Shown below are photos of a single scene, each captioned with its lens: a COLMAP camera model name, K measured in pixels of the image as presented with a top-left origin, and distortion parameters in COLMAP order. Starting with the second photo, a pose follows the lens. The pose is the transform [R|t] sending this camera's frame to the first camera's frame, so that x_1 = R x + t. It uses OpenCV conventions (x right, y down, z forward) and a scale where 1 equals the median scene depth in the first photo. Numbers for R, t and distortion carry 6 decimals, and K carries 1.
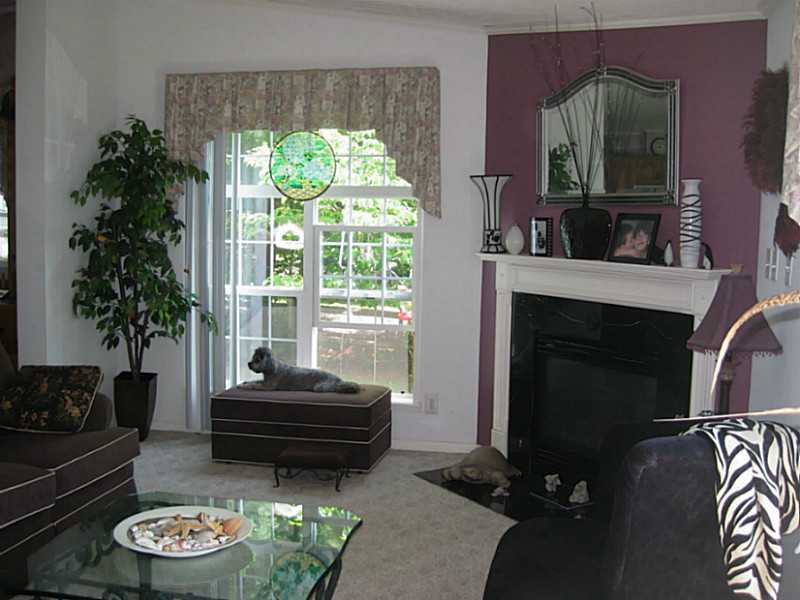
lens RADIAL K [[884.7, 0, 398.4], [0, 884.7, 300.2], [0, 0, 1]] dist [-0.126089, 0.000000]
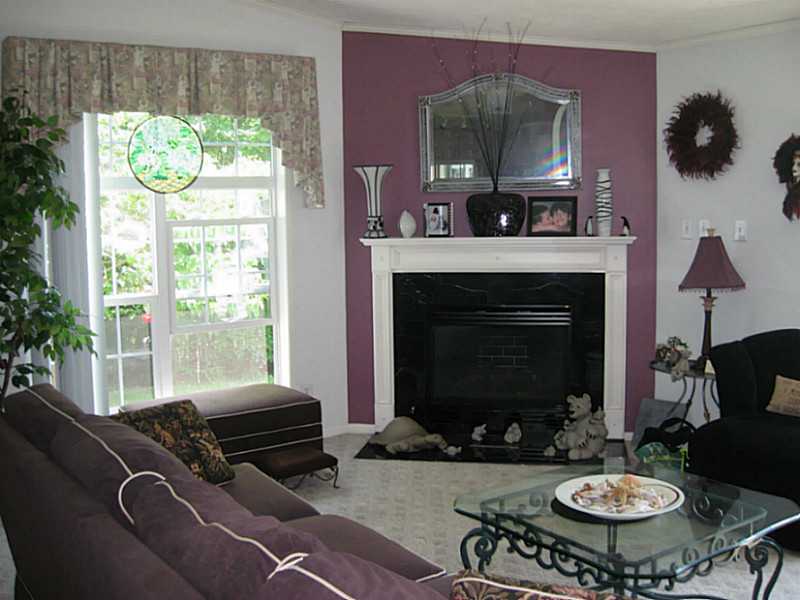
lens RADIAL K [[884.7, 0, 394.1], [0, 884.7, 275.9], [0, 0, 1]] dist [-0.126089, 0.000000]
pose [[0.686529, -0.089654, 0.721554, -0.633068], [0.096501, 0.994825, 0.031791, -0.038424], [-0.720670, 0.047805, 0.691628, 0.242435]]
